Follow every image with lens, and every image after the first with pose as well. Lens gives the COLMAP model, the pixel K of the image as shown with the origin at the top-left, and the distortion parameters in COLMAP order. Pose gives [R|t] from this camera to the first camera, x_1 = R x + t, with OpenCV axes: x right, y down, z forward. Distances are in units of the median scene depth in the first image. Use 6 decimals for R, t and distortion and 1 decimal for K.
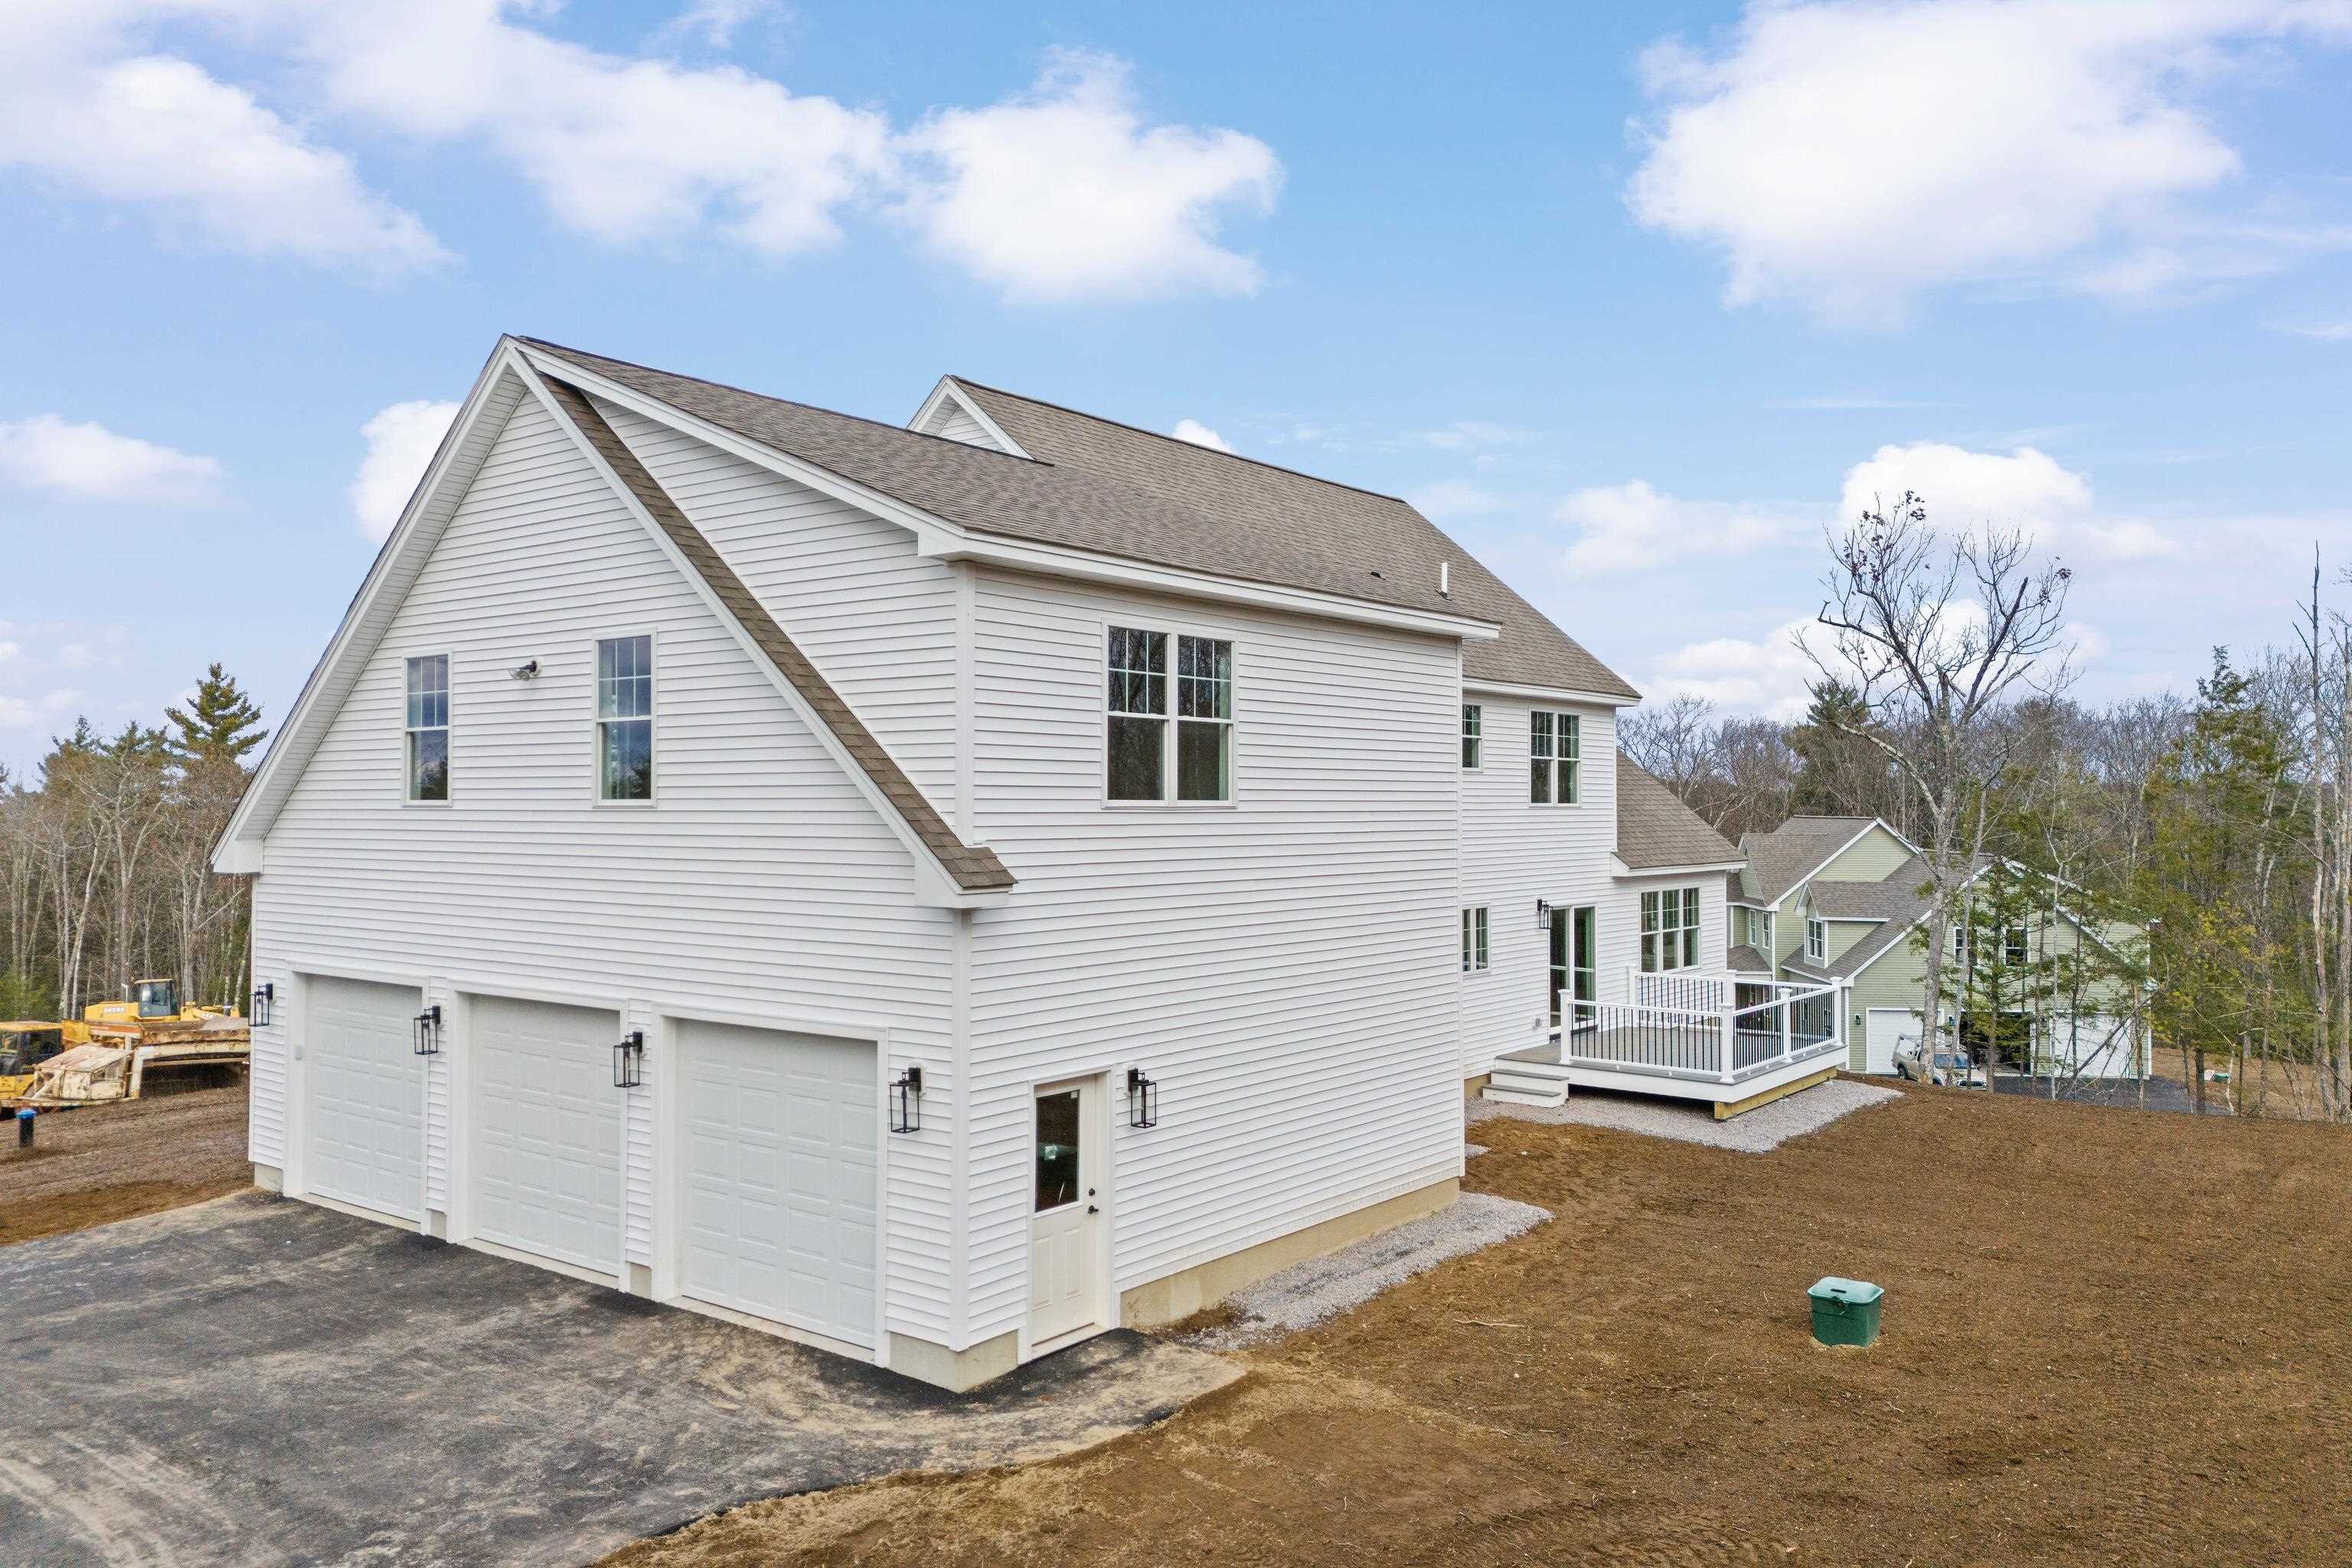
lens RADIAL K [[1723.8, 0, 1176.0], [0, 1723.8, 784.0], [0, 0, 1]] dist [0.080536, -0.071643]
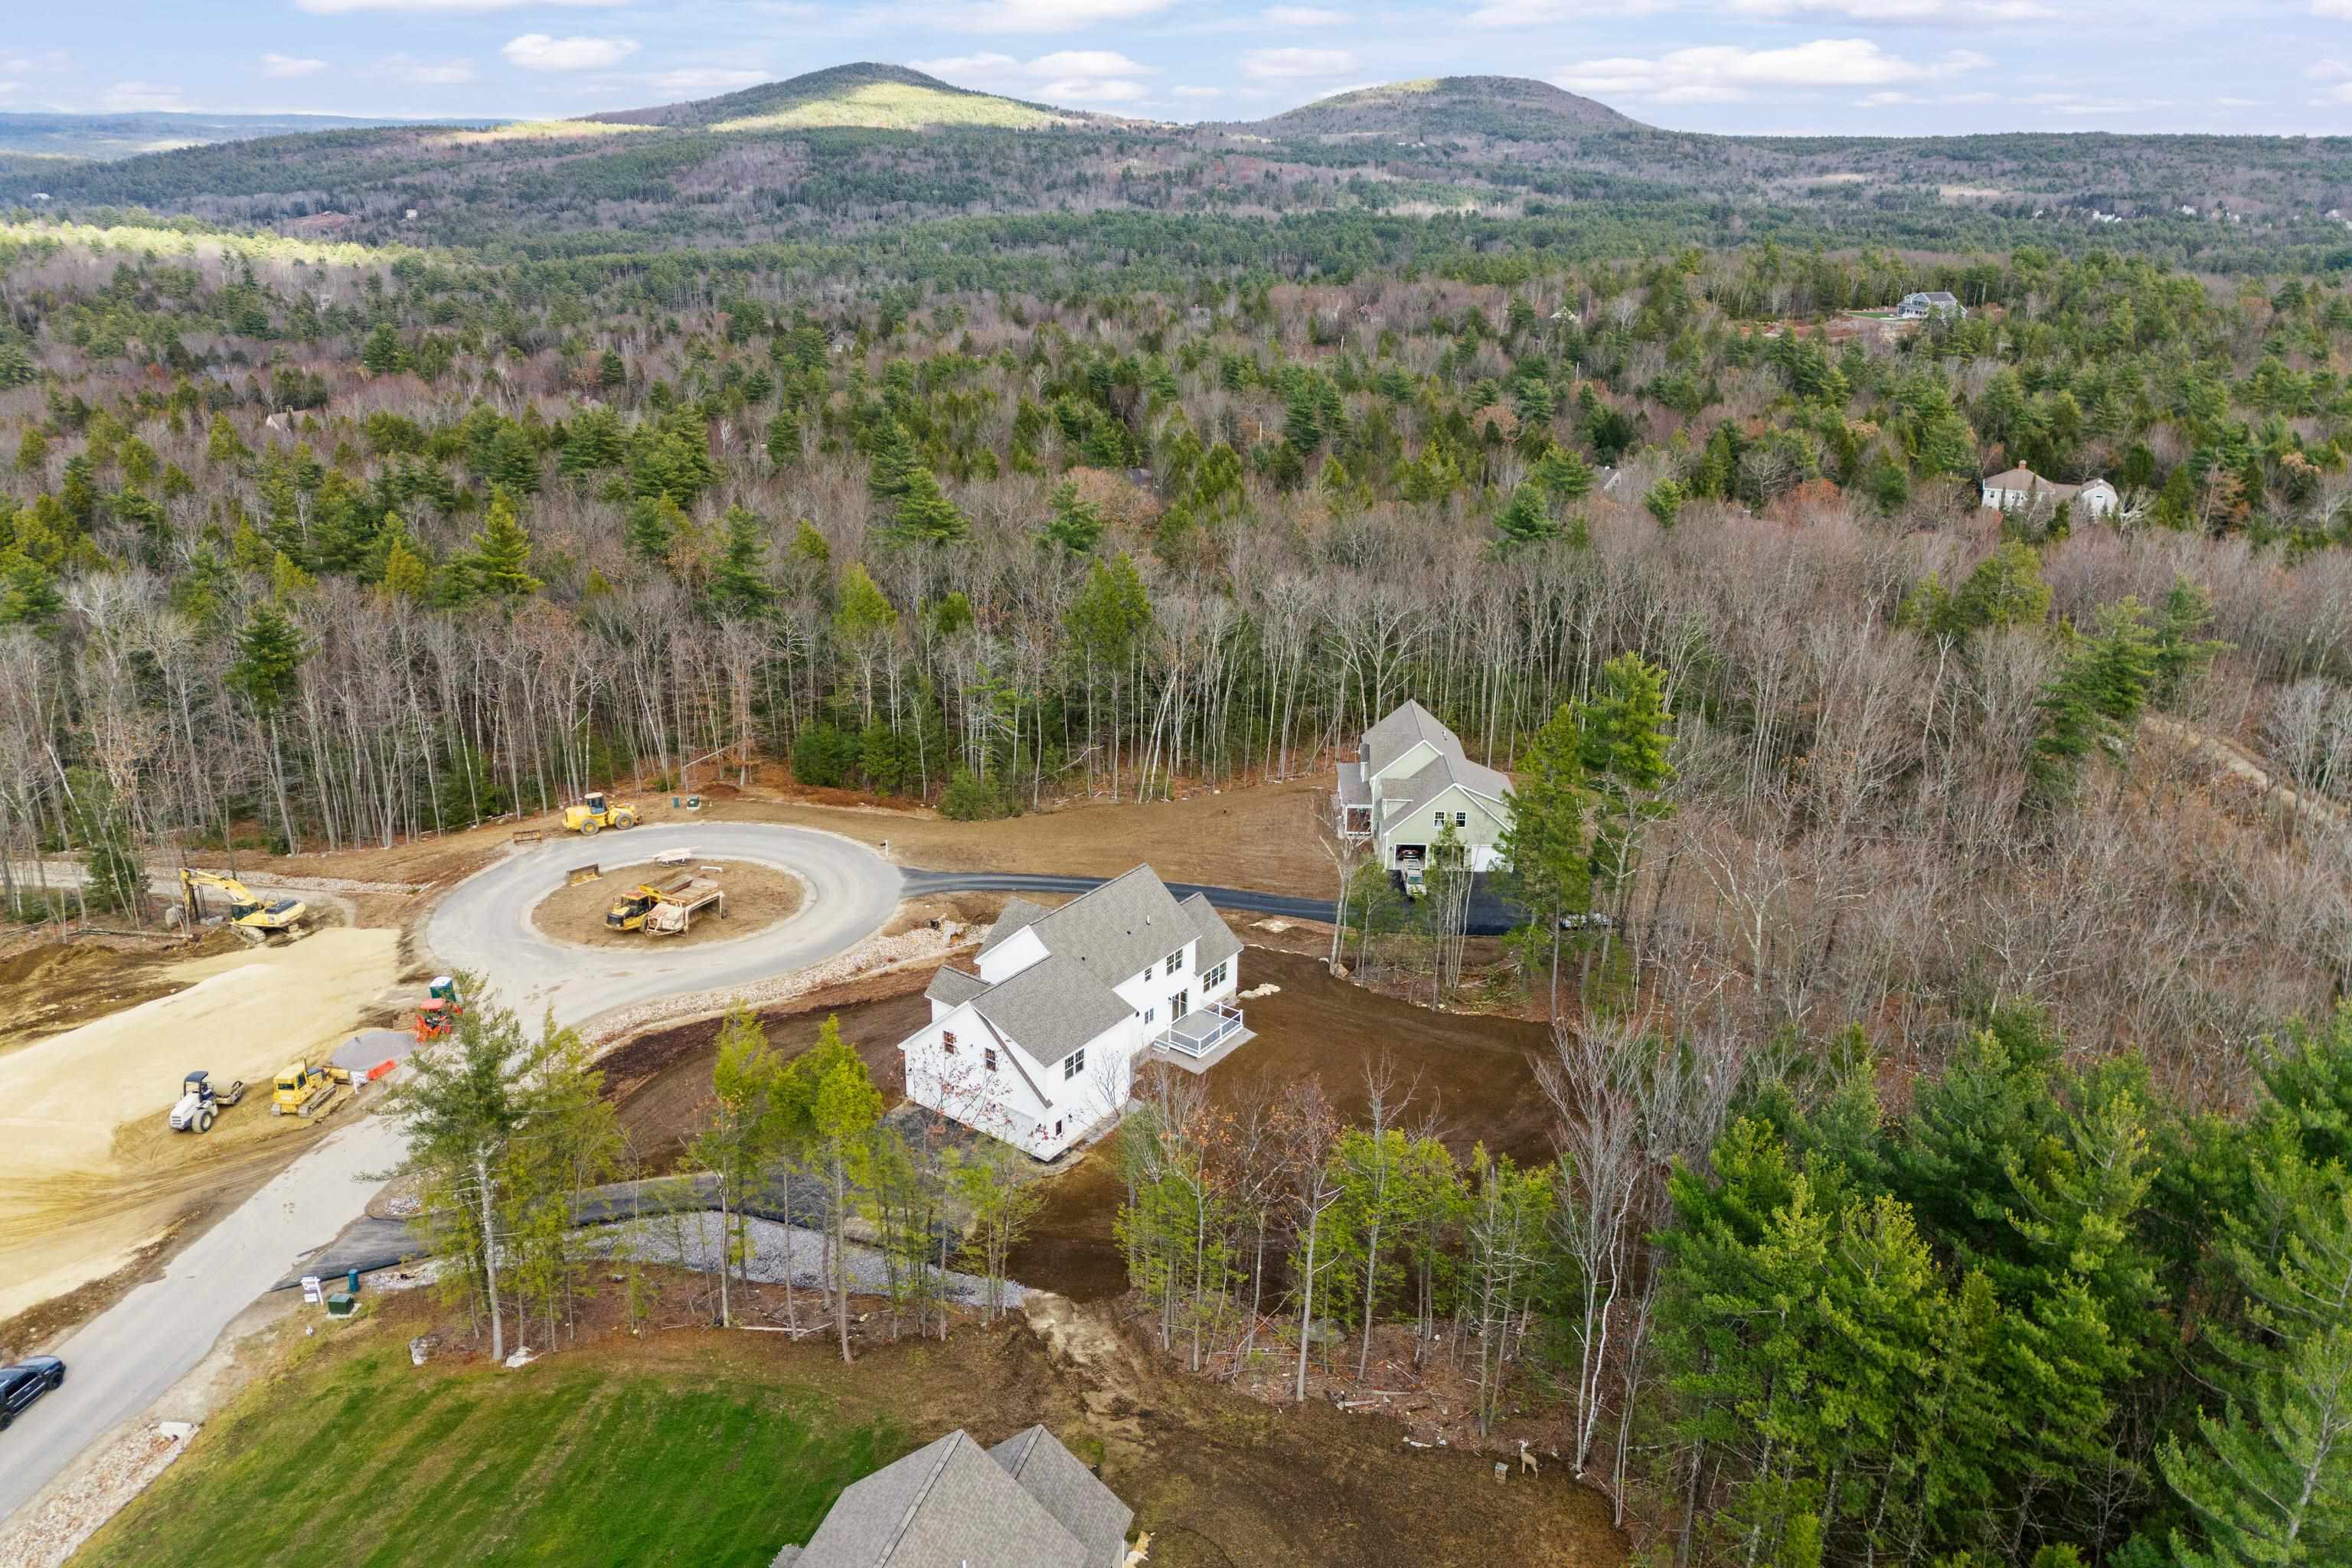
lens RADIAL K [[1723.8, 0, 1176.0], [0, 1723.8, 784.0], [0, 0, 1]] dist [0.080536, -0.071643]
pose [[0.999435, 0.002837, 0.033477, 0.172698], [-0.014957, 0.929821, 0.367708, -3.746738], [-0.030084, -0.368001, 0.929338, -5.140528]]
